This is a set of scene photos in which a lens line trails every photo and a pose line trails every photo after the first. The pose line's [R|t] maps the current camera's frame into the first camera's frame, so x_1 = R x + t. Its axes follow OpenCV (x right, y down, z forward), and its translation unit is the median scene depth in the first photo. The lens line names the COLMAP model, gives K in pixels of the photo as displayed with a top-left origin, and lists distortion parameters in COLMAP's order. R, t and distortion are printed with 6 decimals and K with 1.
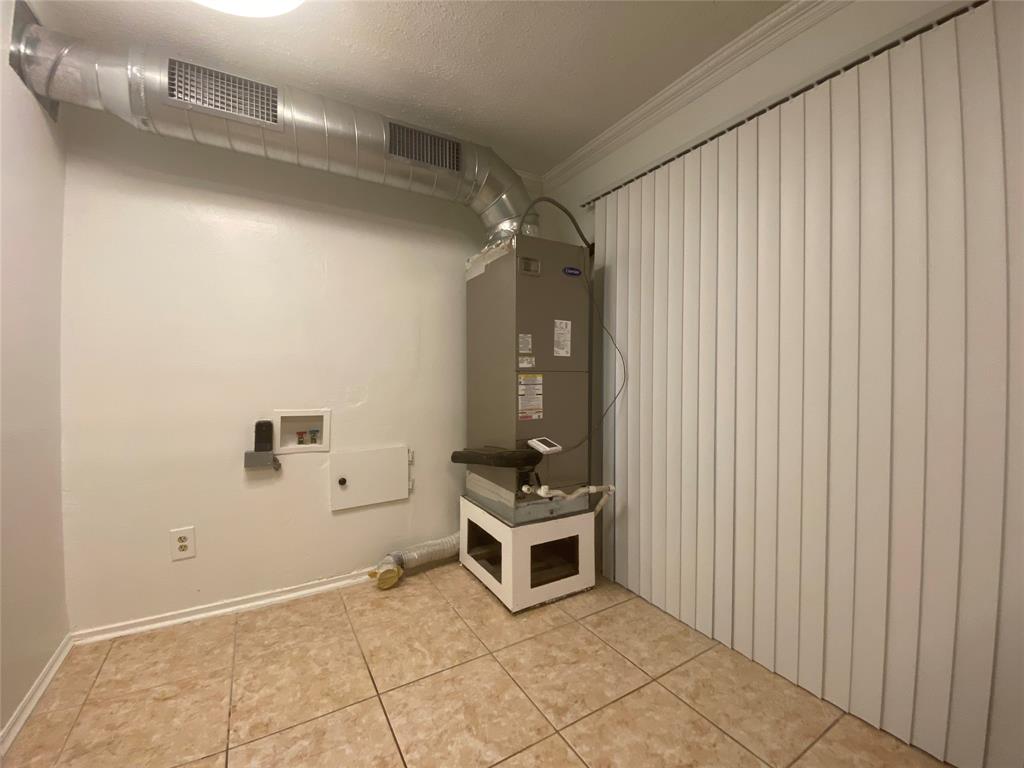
lens RADIAL K [[415.3, 0, 512.3], [0, 415.3, 385.9], [0, 0, 1]] dist [0.018931, -0.019411]
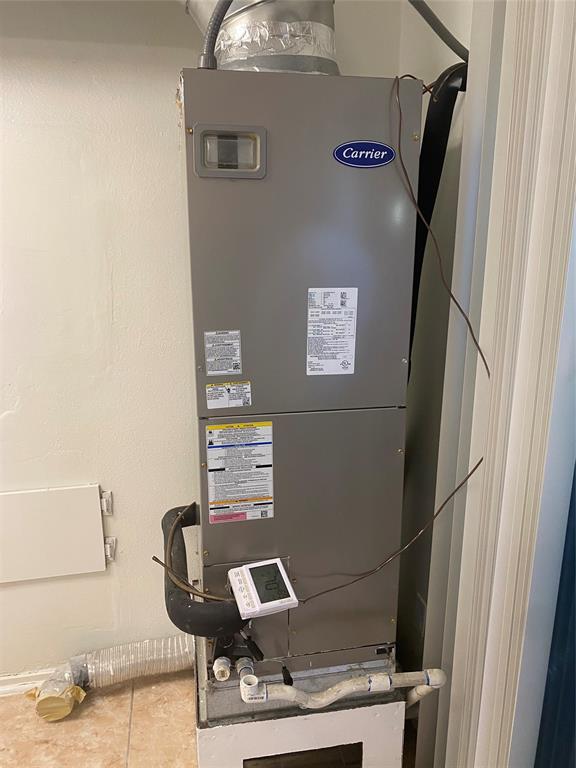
lens RADIAL K [[588.8, 0, 288.0], [0, 588.8, 384.0], [0, 0, 1]] dist [-0.003390, -0.003532]
pose [[0.946256, 0.077055, -0.314105, 0.271950], [-0.008348, 0.976699, 0.214453, -0.192637], [0.323310, -0.200305, 0.924850, 0.459017]]
